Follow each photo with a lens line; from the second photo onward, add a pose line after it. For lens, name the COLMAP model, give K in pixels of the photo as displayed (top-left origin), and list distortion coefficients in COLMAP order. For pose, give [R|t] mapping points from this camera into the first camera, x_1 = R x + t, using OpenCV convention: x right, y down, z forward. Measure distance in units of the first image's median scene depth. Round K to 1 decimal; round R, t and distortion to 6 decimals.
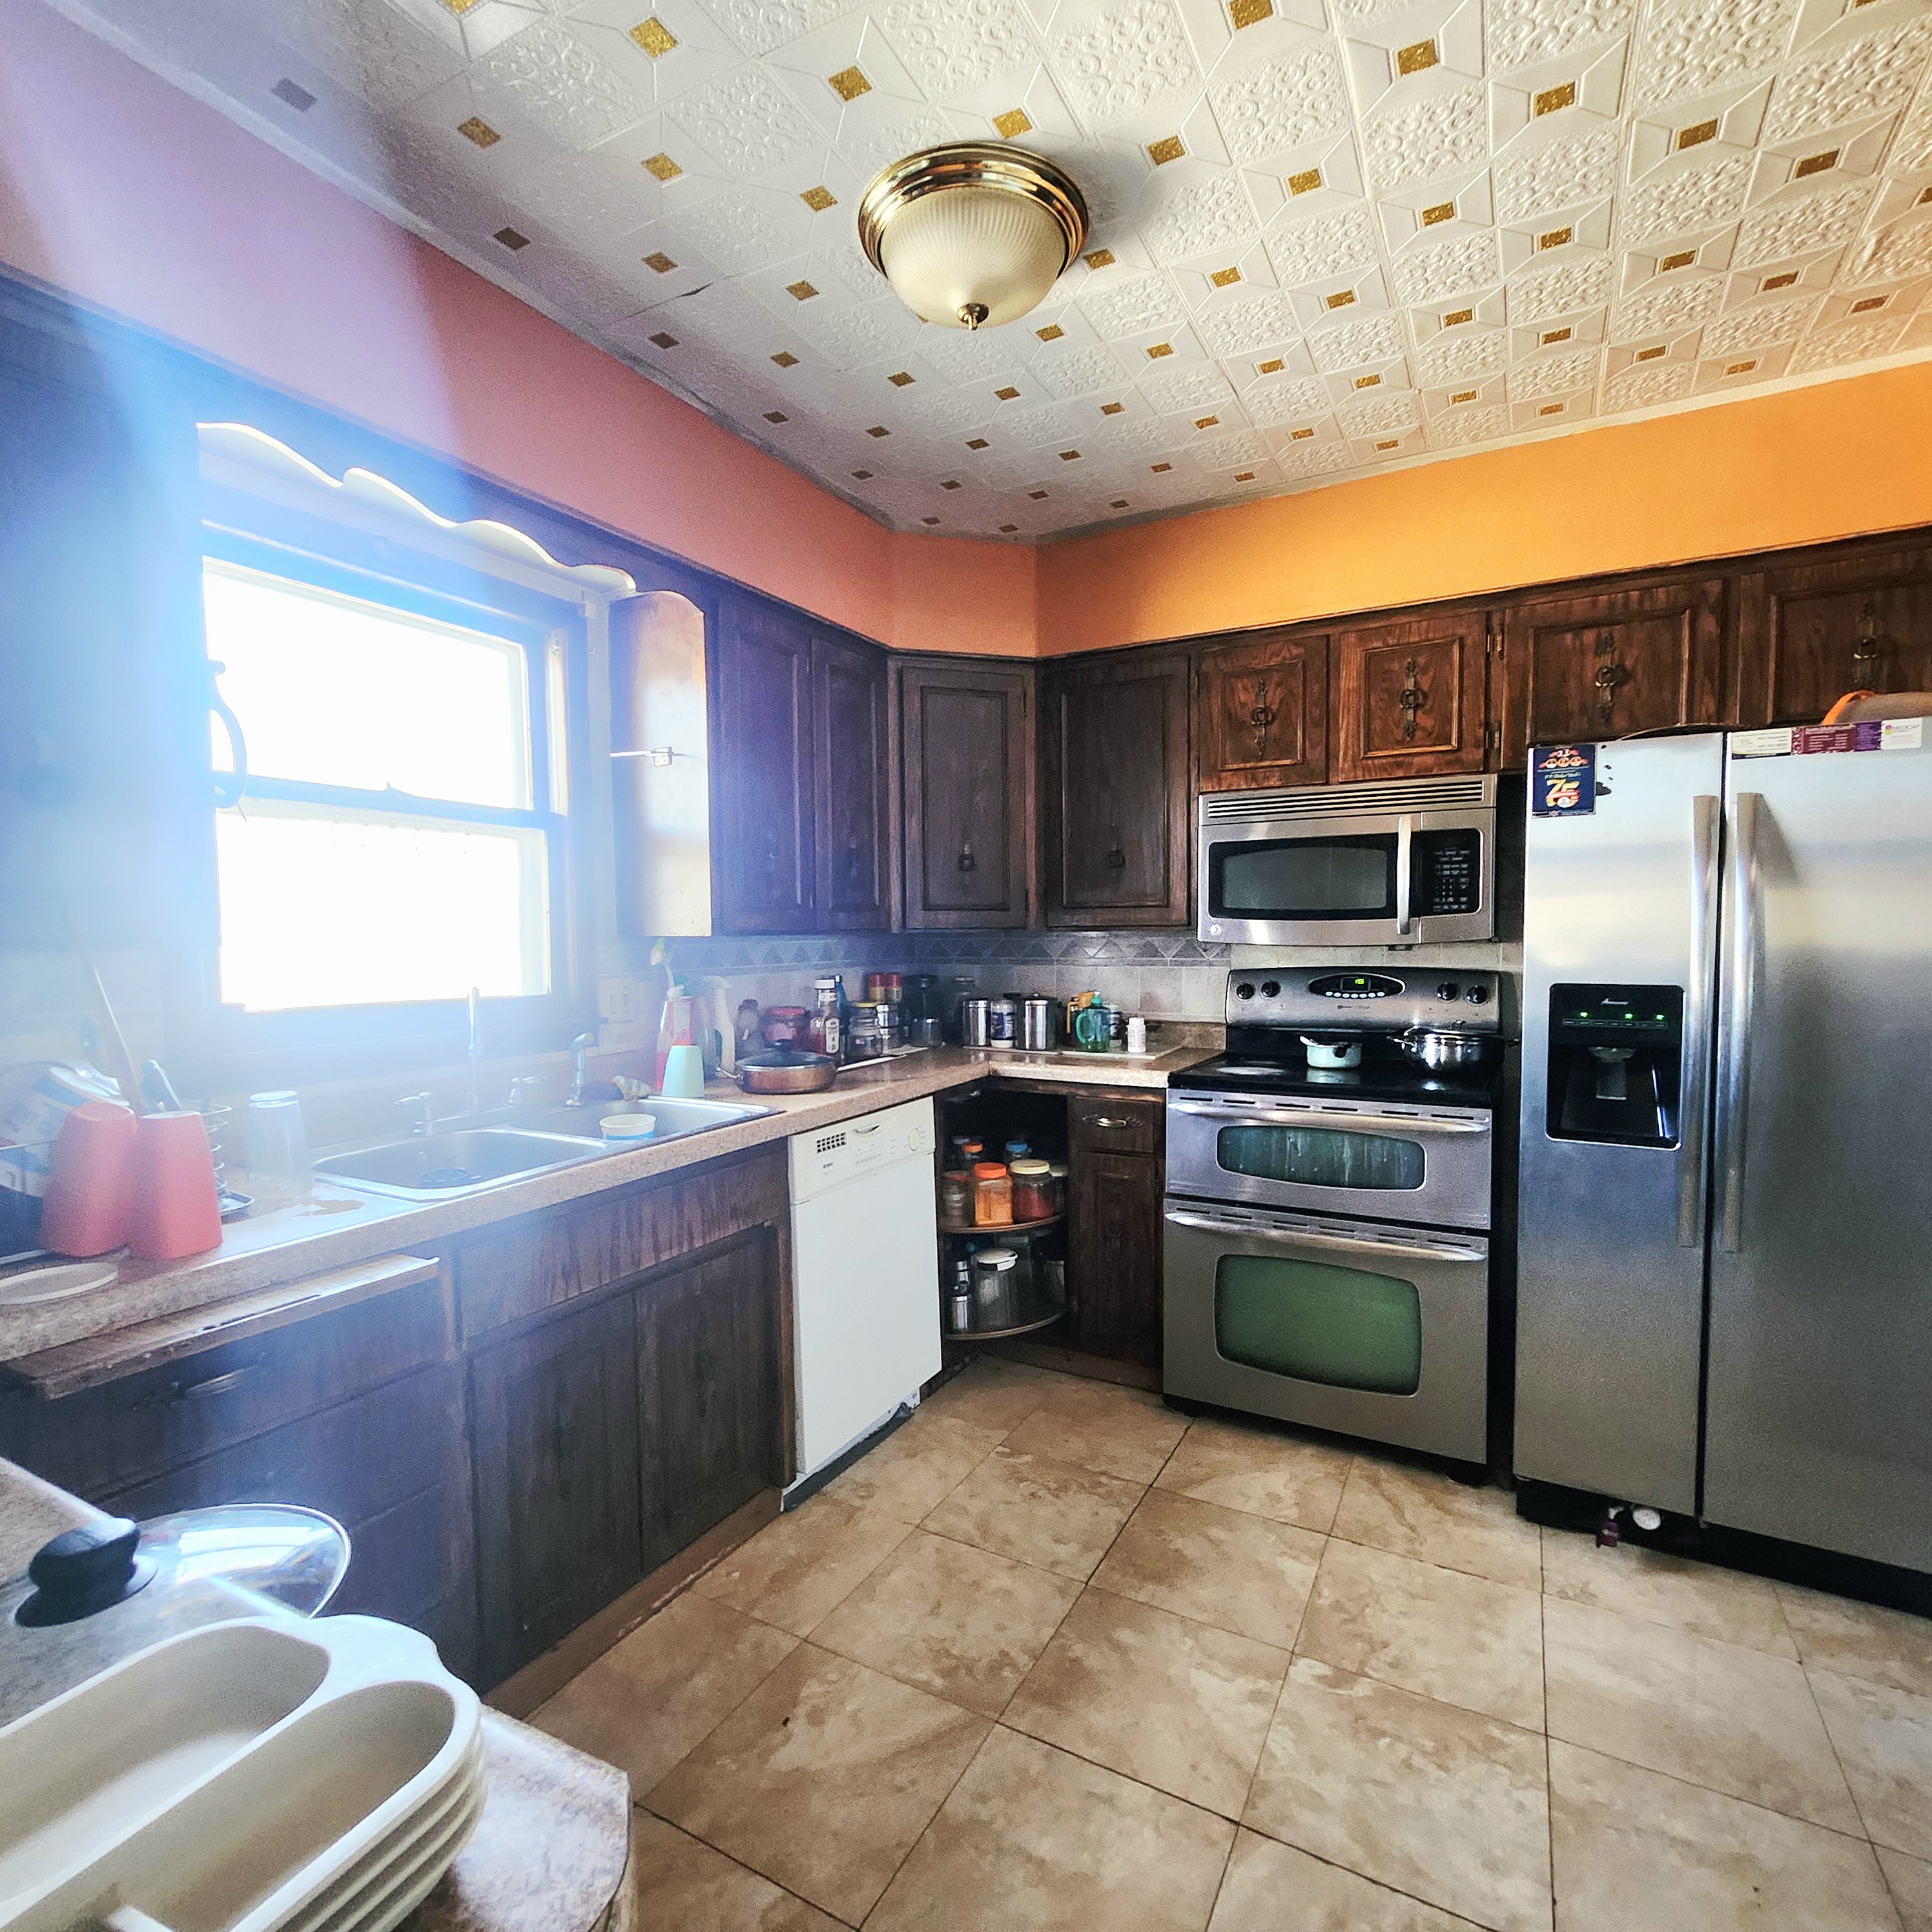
lens RADIAL K [[1018.0, 0, 963.9], [0, 1018.0, 973.9], [0, 0, 1]] dist [0.002702, -0.001035]
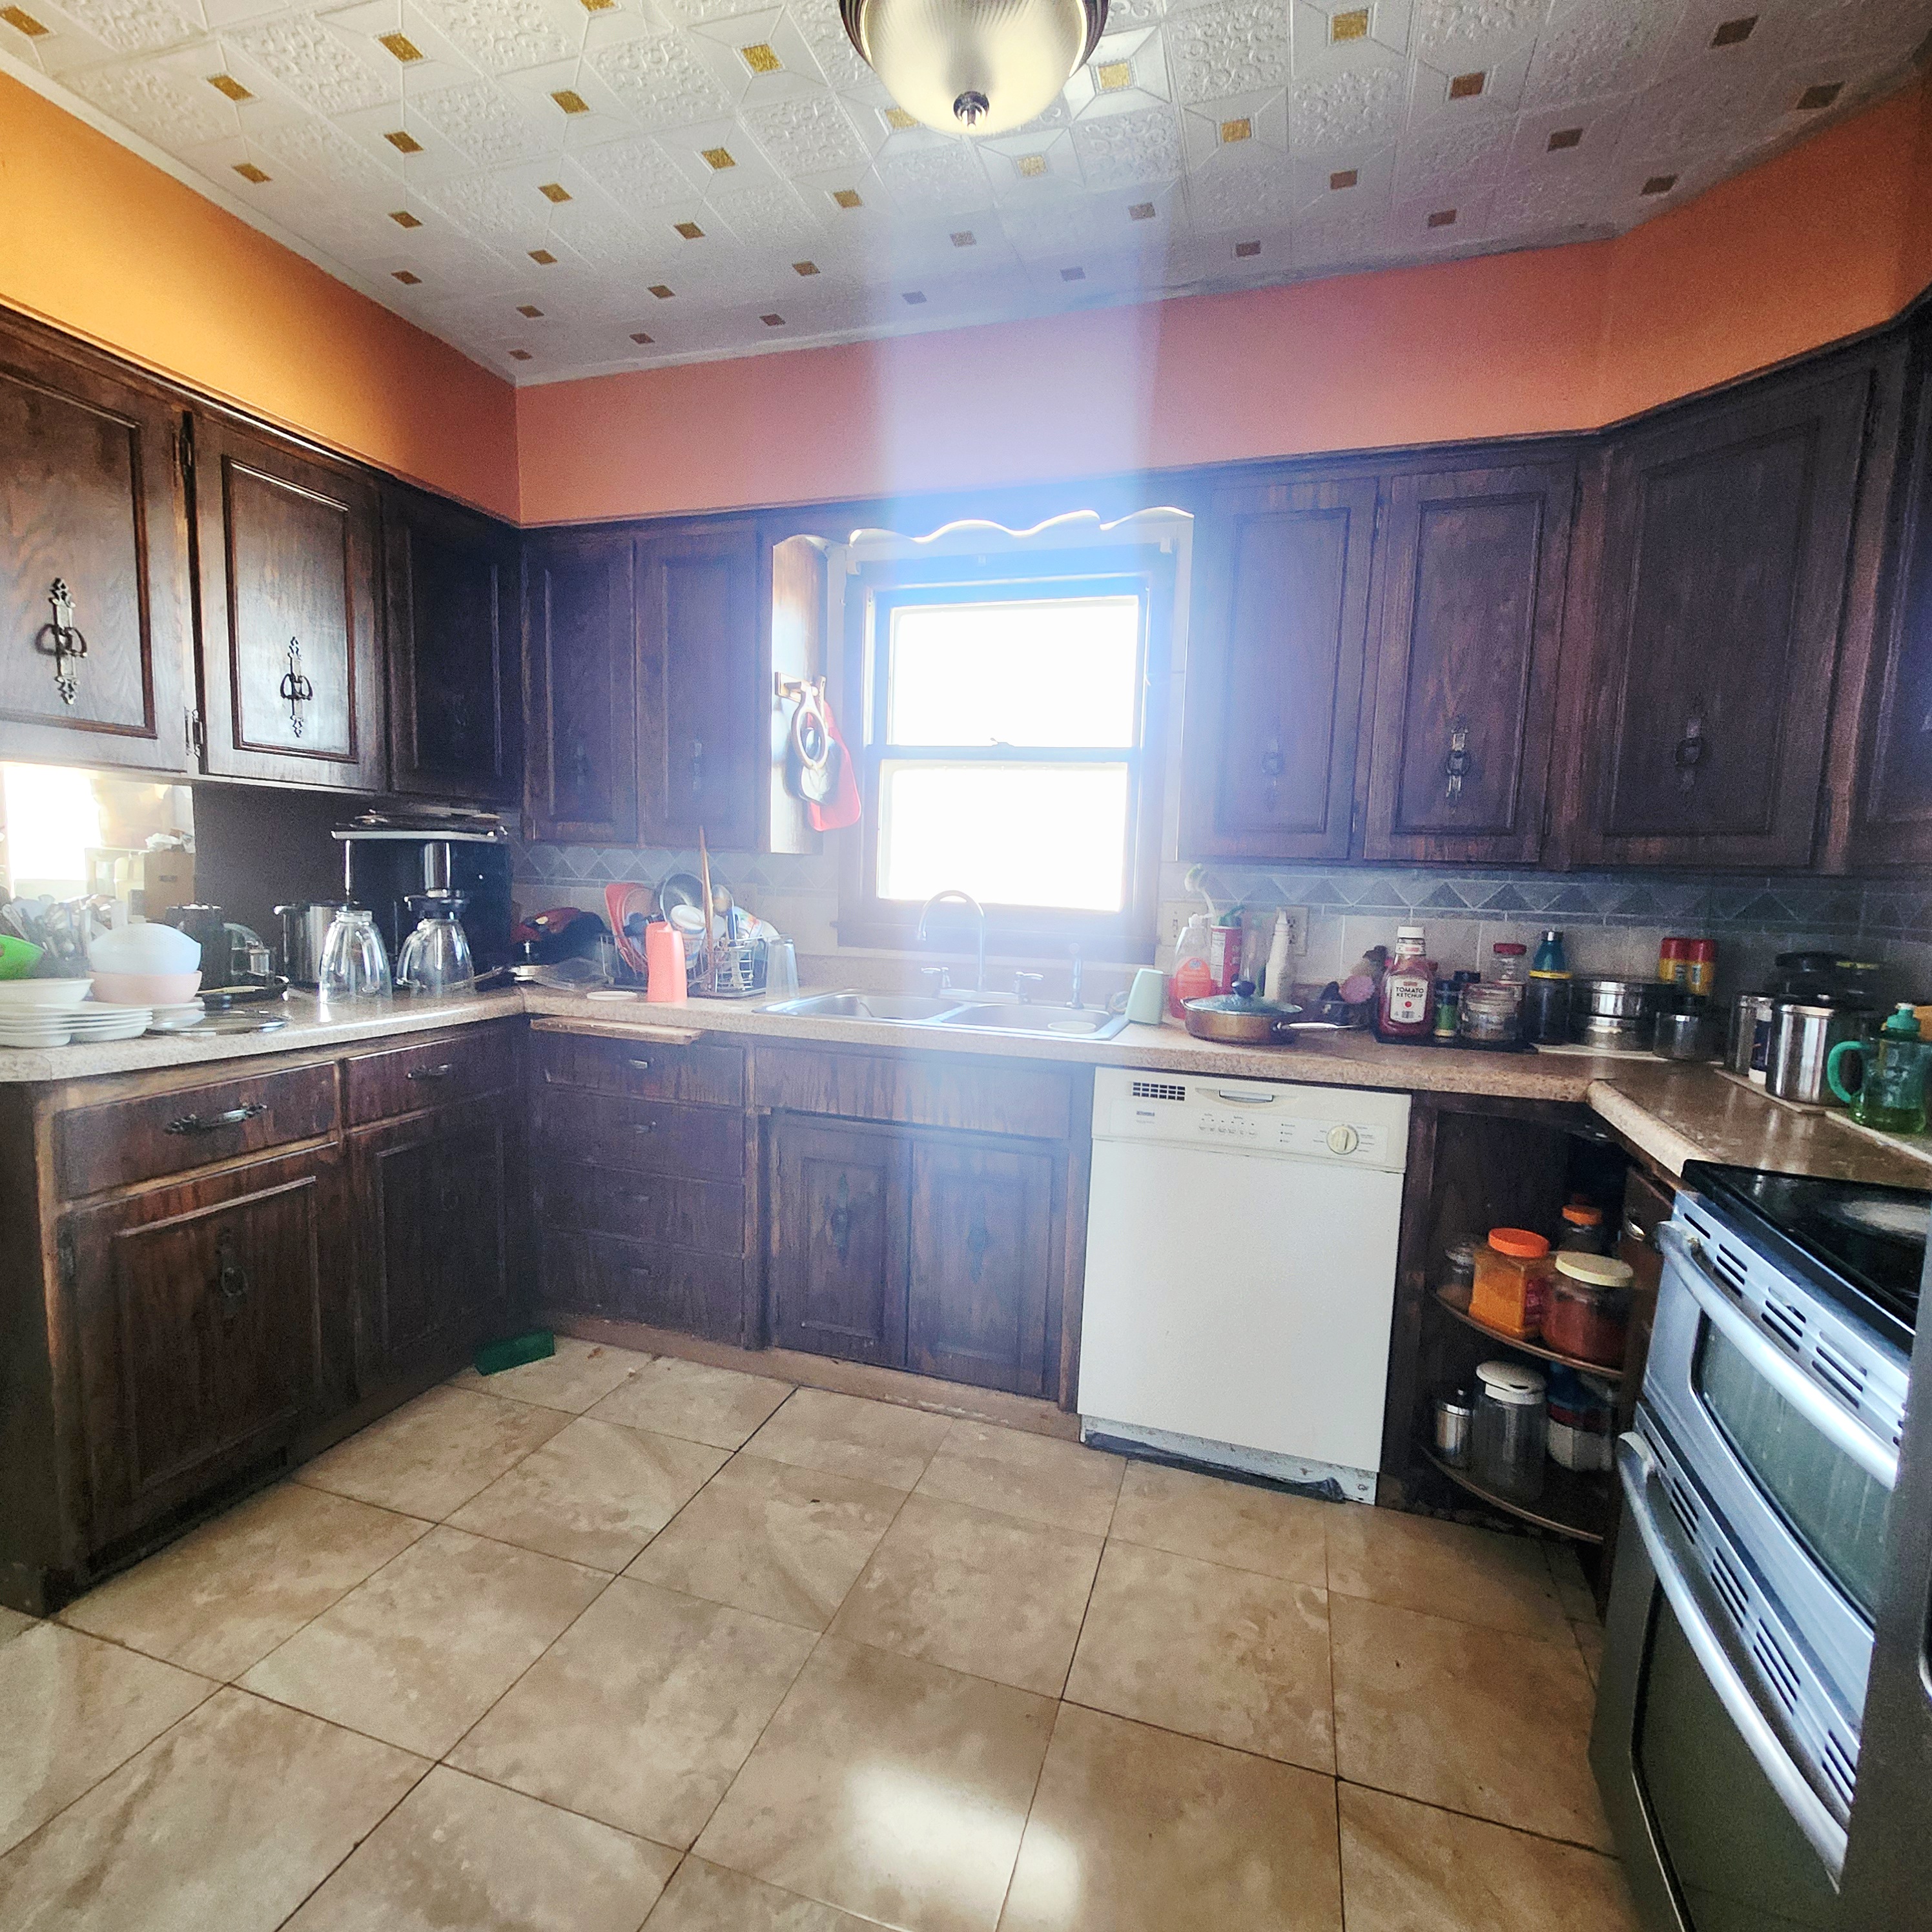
lens RADIAL K [[1018.0, 0, 964.5], [0, 1018.0, 971.8], [0, 0, 1]] dist [0.002702, -0.001035]
pose [[0.185203, 0.115326, -0.975910, 0.591851], [-0.077523, 0.991710, 0.102481, -0.013759], [0.979638, 0.056676, 0.192608, 0.560027]]
